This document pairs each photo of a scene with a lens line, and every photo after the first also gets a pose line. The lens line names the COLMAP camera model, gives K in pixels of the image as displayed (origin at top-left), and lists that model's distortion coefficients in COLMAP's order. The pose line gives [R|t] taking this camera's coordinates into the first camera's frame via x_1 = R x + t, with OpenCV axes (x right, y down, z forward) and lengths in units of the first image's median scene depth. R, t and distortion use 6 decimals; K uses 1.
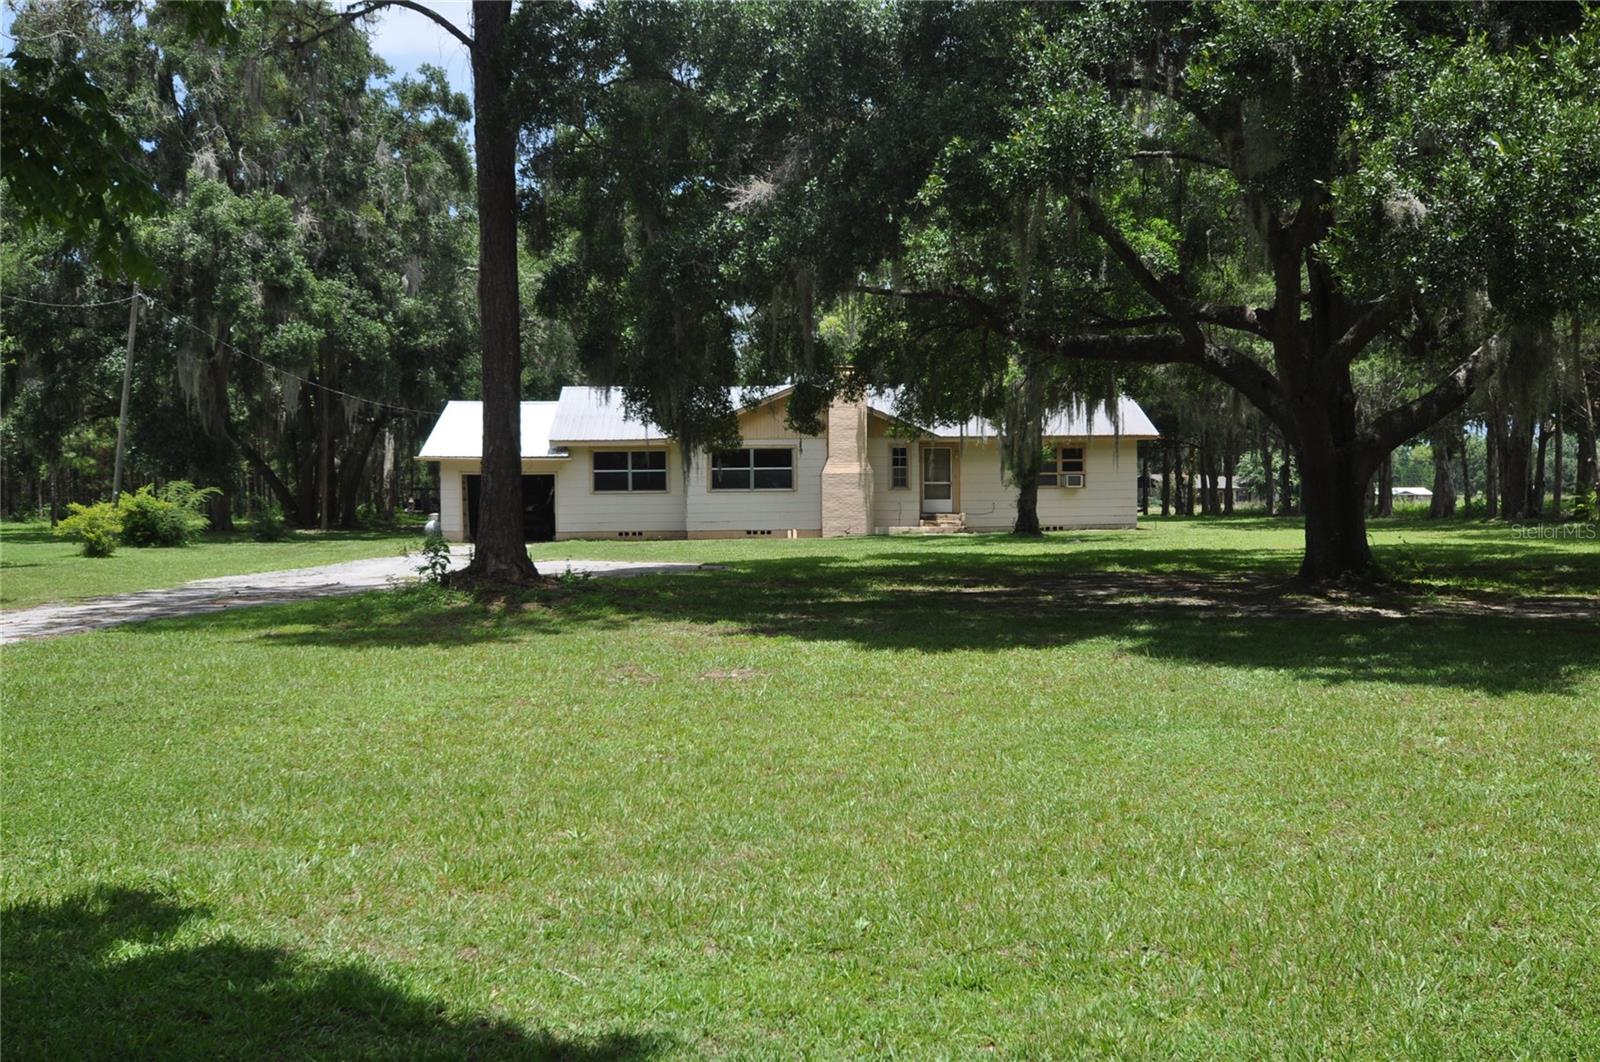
lens RADIAL K [[1657.4, 0, 799.8], [0, 1657.4, 531.1], [0, 0, 1]] dist [-0.006409, -0.001511]
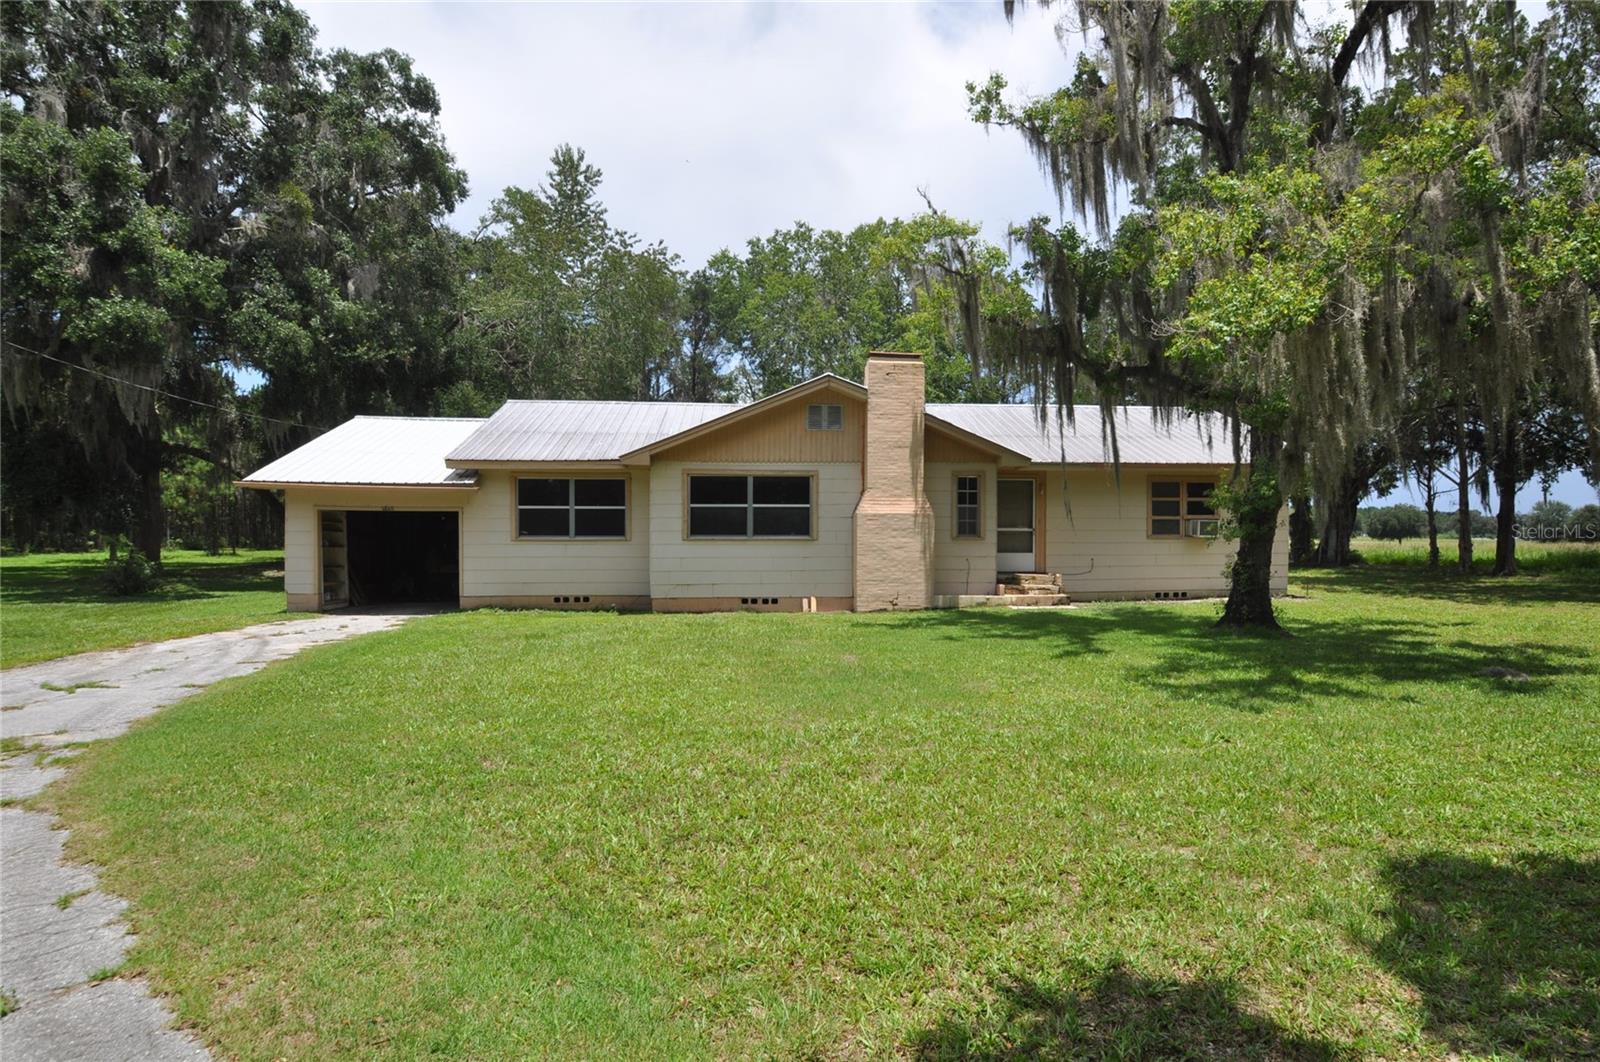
lens RADIAL K [[826.2, 0, 797.9], [0, 826.2, 529.3], [0, 0, 1]] dist [-0.005724, -0.011561]
pose [[0.999858, 0.010006, 0.013537, -0.014010], [-0.009654, 0.999620, -0.025803, -0.019522], [-0.013790, 0.025669, 0.999575, 0.661875]]
